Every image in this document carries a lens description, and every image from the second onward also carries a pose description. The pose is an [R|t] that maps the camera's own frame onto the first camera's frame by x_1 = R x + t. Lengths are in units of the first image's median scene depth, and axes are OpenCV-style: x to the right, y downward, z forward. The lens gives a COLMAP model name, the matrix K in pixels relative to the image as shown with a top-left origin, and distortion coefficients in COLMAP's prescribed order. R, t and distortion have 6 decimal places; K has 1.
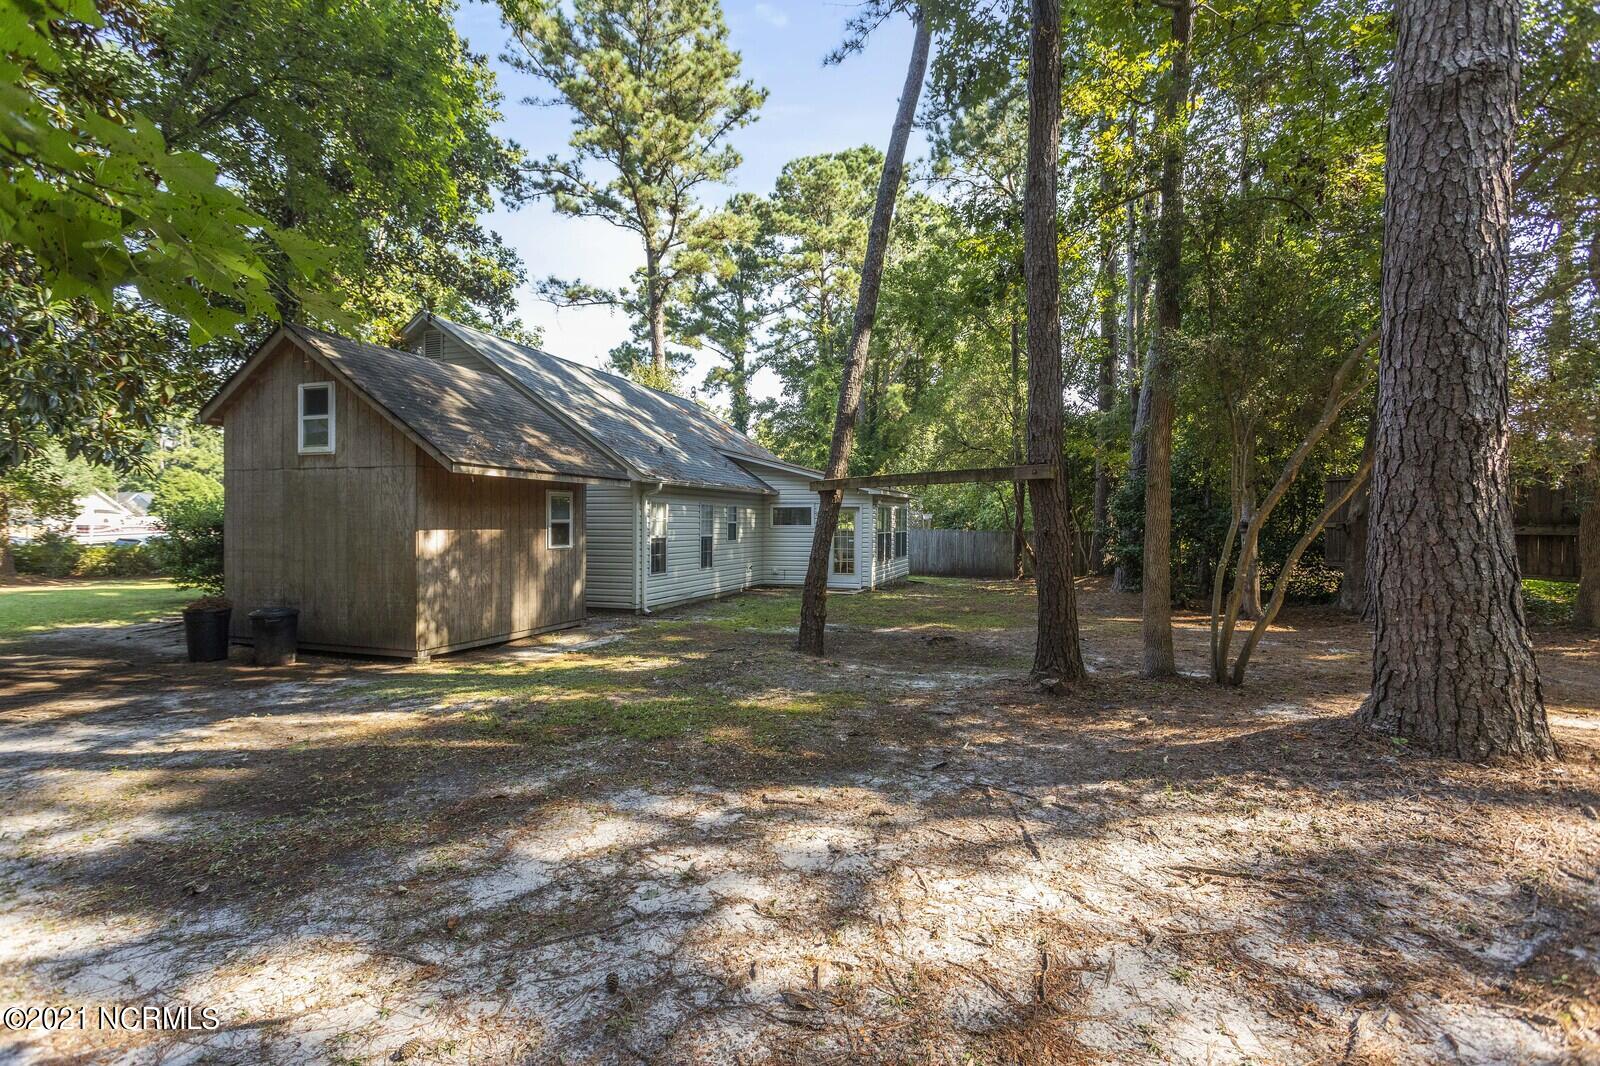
lens RADIAL K [[756.0, 0, 799.9], [0, 756.0, 526.1], [0, 0, 1]] dist [0.001282, 0.000217]
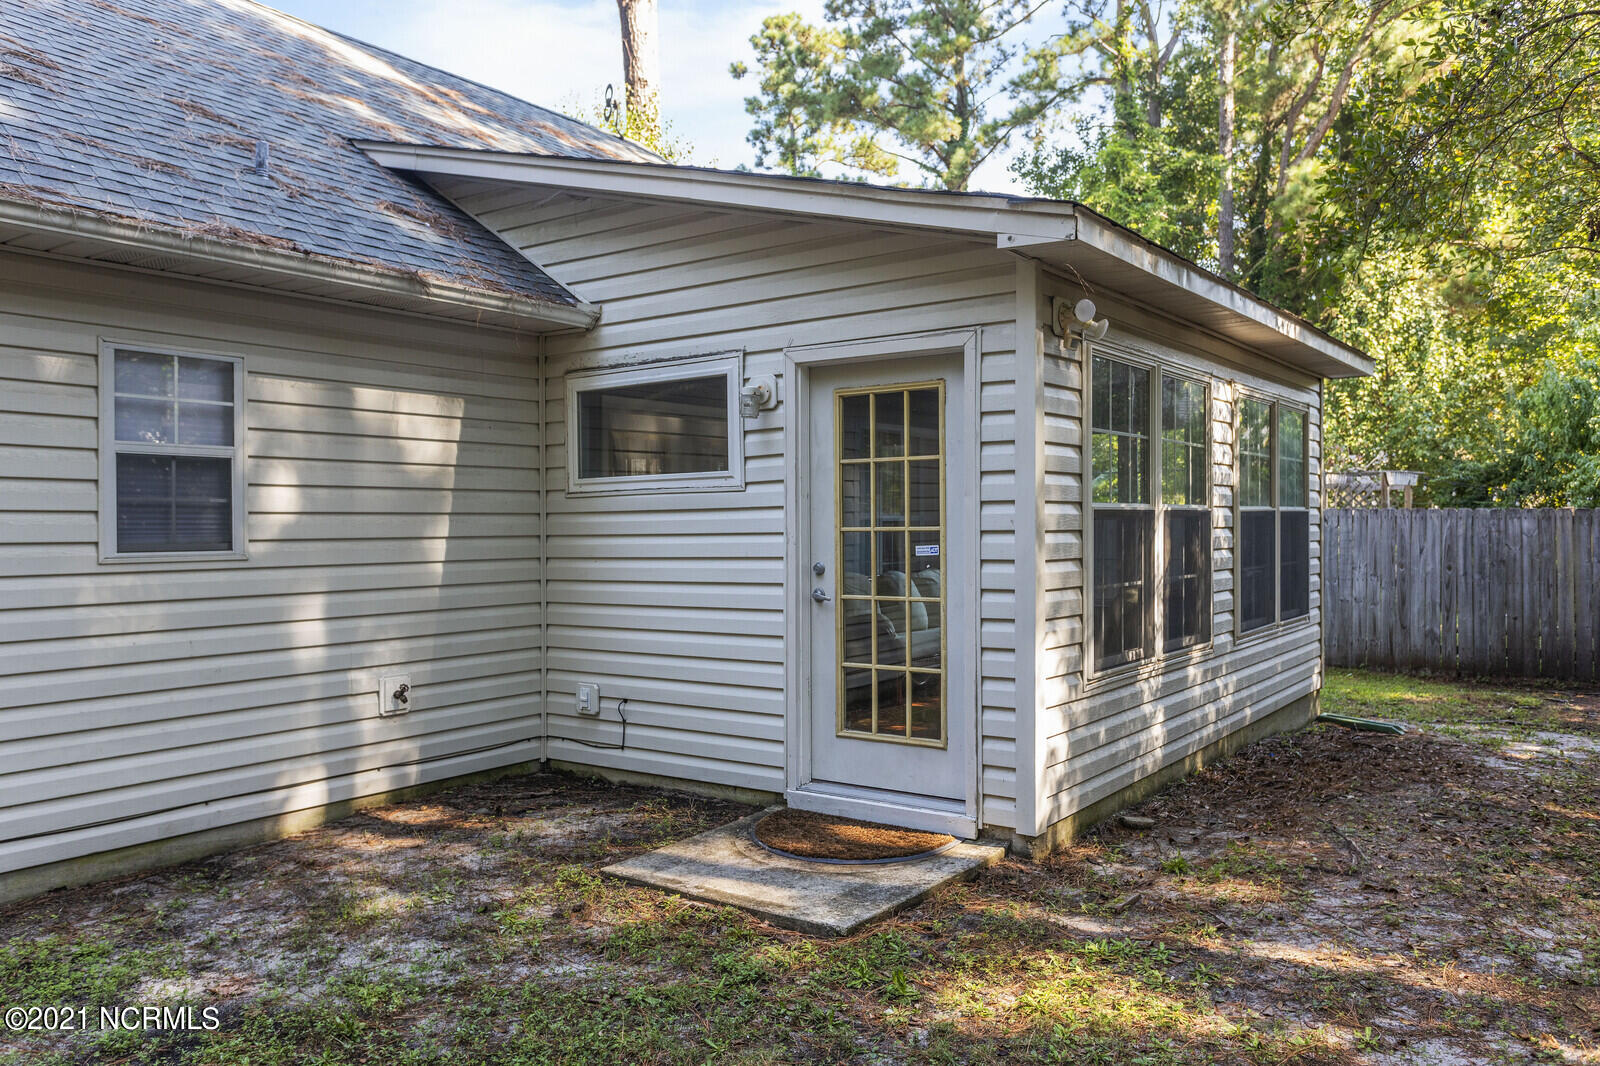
lens RADIAL K [[1178.7, 0, 828.0], [0, 1178.7, 526.1], [0, 0, 1]] dist [0.008462, -0.002134]
pose [[0.959558, -0.013362, -0.281193, 0.117507], [0.011790, 0.999904, -0.007281, 0.015389], [0.281263, 0.003672, 0.959624, 0.703082]]
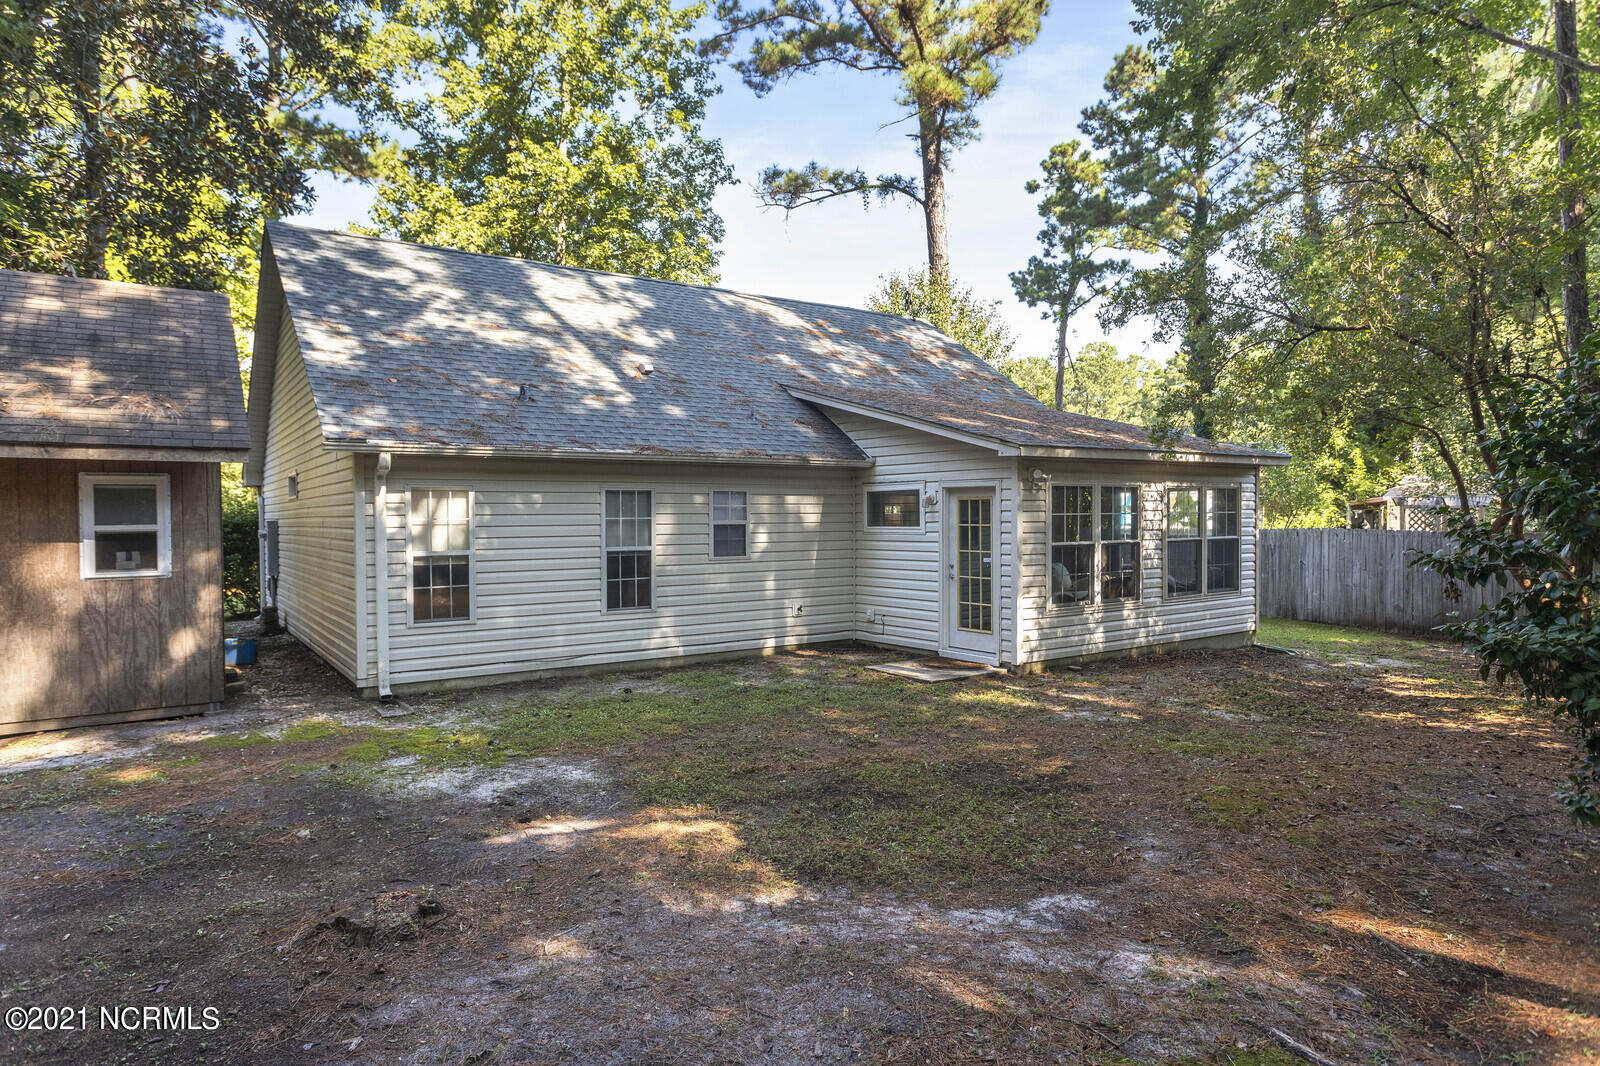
lens RADIAL K [[953.8, 0, 800.0], [0, 953.8, 533.0], [0, 0, 1]] dist [-0.026971, -0.000248]
pose [[0.806957, 0.000039, -0.590610, 0.306607], [0.008241, 0.999902, 0.011327, -0.004073], [0.590552, -0.014008, 0.806878, 0.443634]]
